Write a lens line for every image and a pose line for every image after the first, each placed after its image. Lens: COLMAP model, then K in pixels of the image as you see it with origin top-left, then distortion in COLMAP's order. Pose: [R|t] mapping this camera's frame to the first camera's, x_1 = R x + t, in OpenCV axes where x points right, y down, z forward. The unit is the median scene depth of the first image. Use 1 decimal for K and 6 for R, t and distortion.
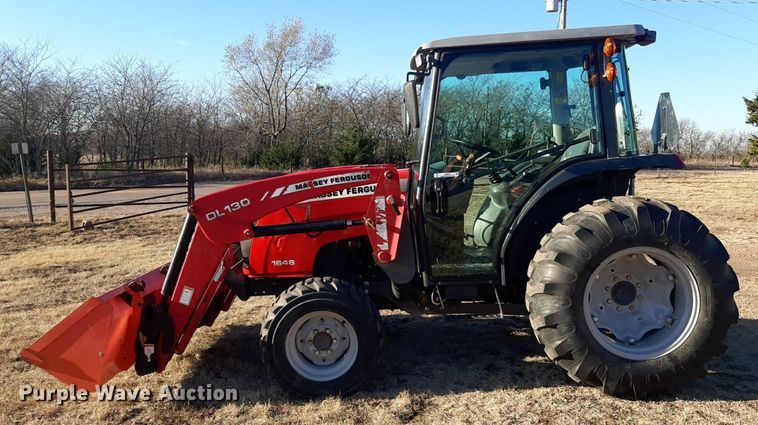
lens RADIAL K [[610.1, 0, 389.2], [0, 610.1, 195.3], [0, 0, 1]] dist [0.119607, -0.211177]
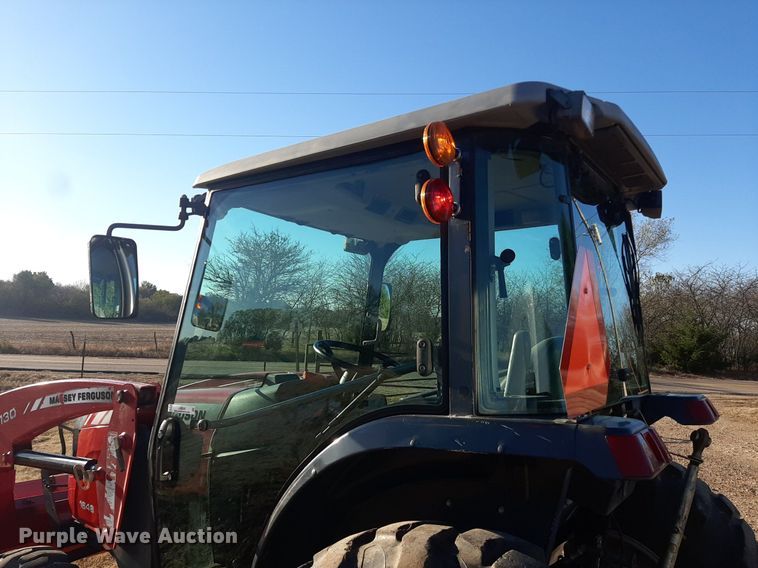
lens RADIAL K [[582.5, 0, 391.7], [0, 582.5, 279.0], [0, 0, 1]] dist [0.062776, -0.127930]
pose [[0.834358, -0.003353, -0.551213, 0.521681], [-0.091734, 0.985193, -0.144847, -0.086691], [0.543537, 0.171419, 0.821695, 0.649923]]
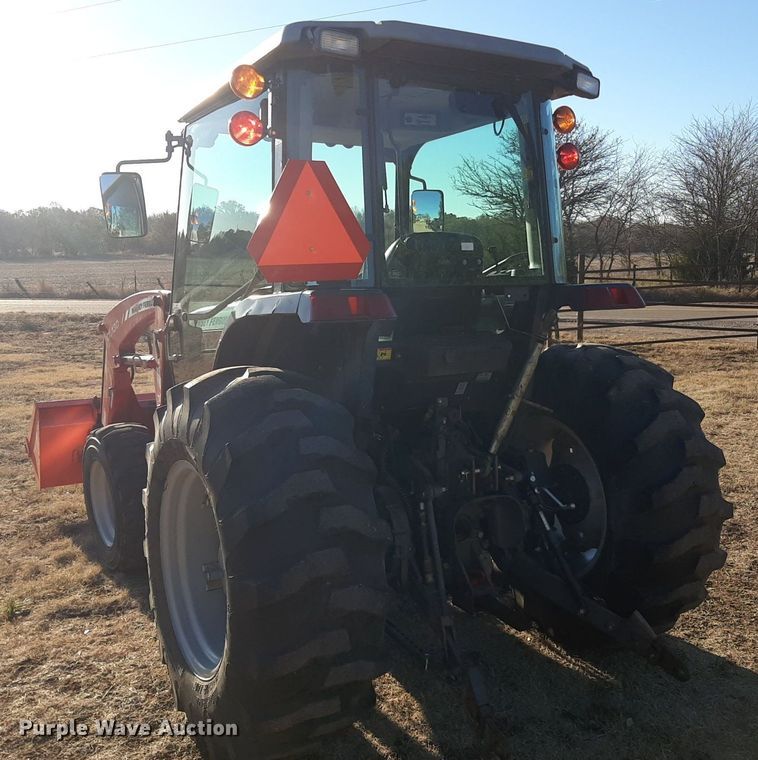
lens RADIAL K [[841.0, 0, 405.9], [0, 841.0, 347.7], [0, 0, 1]] dist [0.037767, -0.003856]
pose [[0.534049, 0.098165, -0.839735, 1.007217], [-0.062465, 0.995103, 0.076602, -0.073776], [0.843143, 0.011545, 0.537566, 0.699641]]
